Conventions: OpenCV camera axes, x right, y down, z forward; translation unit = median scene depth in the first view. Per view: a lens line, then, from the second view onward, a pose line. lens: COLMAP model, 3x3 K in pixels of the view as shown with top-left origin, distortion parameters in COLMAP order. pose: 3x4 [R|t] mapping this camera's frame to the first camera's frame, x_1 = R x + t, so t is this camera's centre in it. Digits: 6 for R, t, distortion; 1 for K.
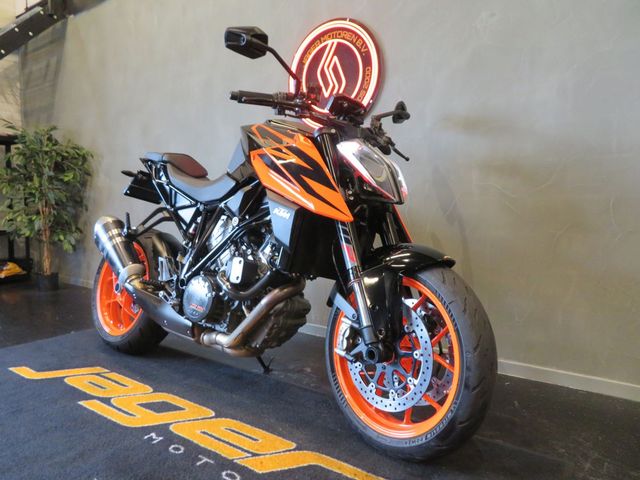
lens RADIAL K [[459.3, 0, 316.7], [0, 459.3, 238.3], [0, 0, 1]] dist [-0.004964, 0.002621]
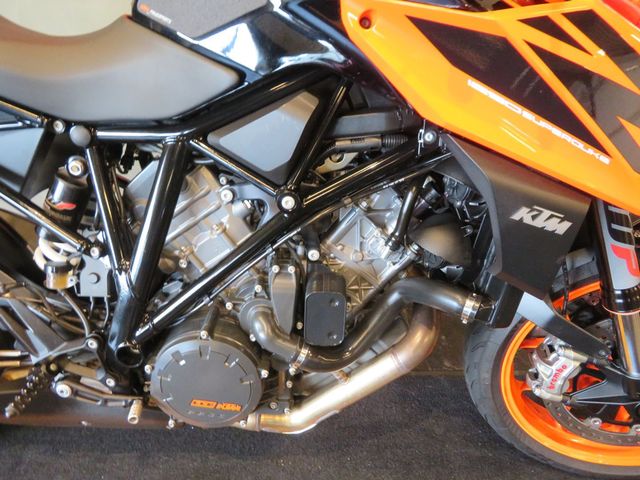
lens RADIAL K [[459.3, 0, 316.7], [0, 459.3, 238.3], [0, 0, 1]] dist [-0.004964, 0.002621]
pose [[0.788366, -0.338734, 0.513555, -0.369084], [0.010187, 0.841841, 0.539630, -0.218011], [-0.615122, -0.420194, 0.667129, 0.753415]]
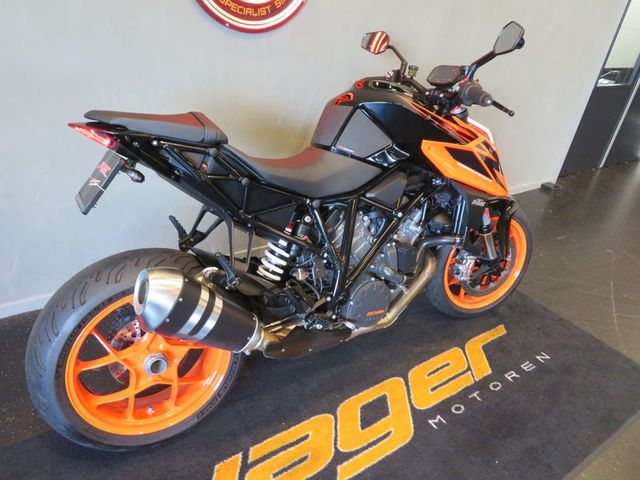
lens RADIAL K [[456.9, 0, 320.0], [0, 456.9, 240.0], [0, 0, 1]] dist [-0.004811, 0.009643]
pose [[0.328774, -0.436866, 0.837291, -1.063770], [-0.054322, 0.876361, 0.478581, -0.441462], [-0.942845, -0.202828, 0.264393, 0.928034]]
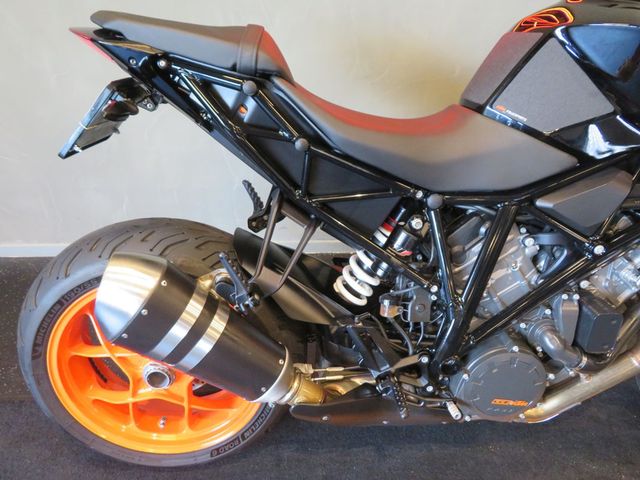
lens RADIAL K [[456.9, 0, 320.0], [0, 456.9, 240.0], [0, 0, 1]] dist [-0.004811, 0.009643]
pose [[0.743705, -0.360275, 0.563120, -0.699393], [-0.007197, 0.837991, 0.545637, -0.324329], [-0.668469, -0.409846, 0.620625, 0.930249]]
